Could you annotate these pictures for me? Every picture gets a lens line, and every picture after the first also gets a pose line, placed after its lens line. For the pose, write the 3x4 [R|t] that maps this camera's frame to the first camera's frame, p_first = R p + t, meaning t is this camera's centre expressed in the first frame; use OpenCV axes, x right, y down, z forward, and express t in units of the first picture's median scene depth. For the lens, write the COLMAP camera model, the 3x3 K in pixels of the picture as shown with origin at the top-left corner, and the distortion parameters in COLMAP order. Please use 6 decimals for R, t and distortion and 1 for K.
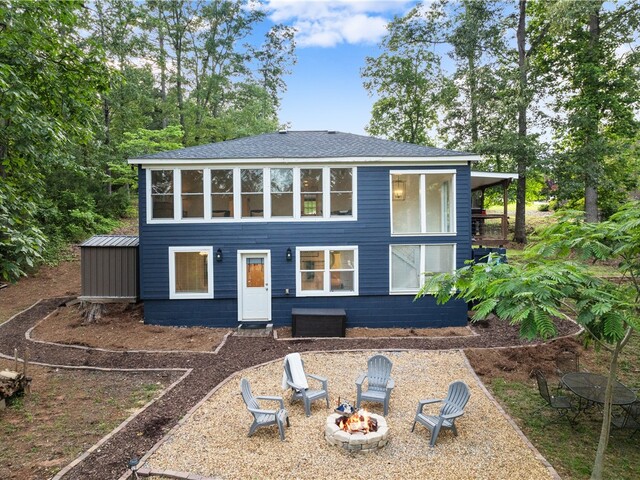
lens RADIAL K [[449.3, 0, 312.1], [0, 449.3, 240.1], [0, 0, 1]] dist [-0.036042, 0.002429]
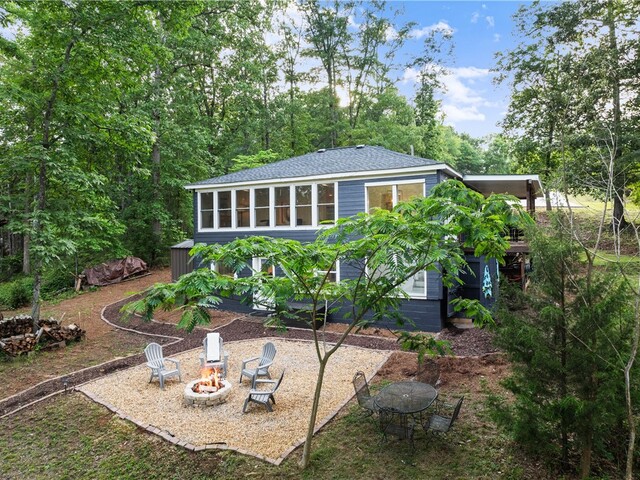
lens RADIAL K [[431.1, 0, 307.2], [0, 431.1, 238.2], [0, 0, 1]] dist [-0.029098, 0.000644]
pose [[0.881076, 0.004239, -0.472956, 0.550830], [-0.002713, 0.999989, 0.003909, -0.024603], [0.472967, -0.002161, 0.881077, 0.001845]]
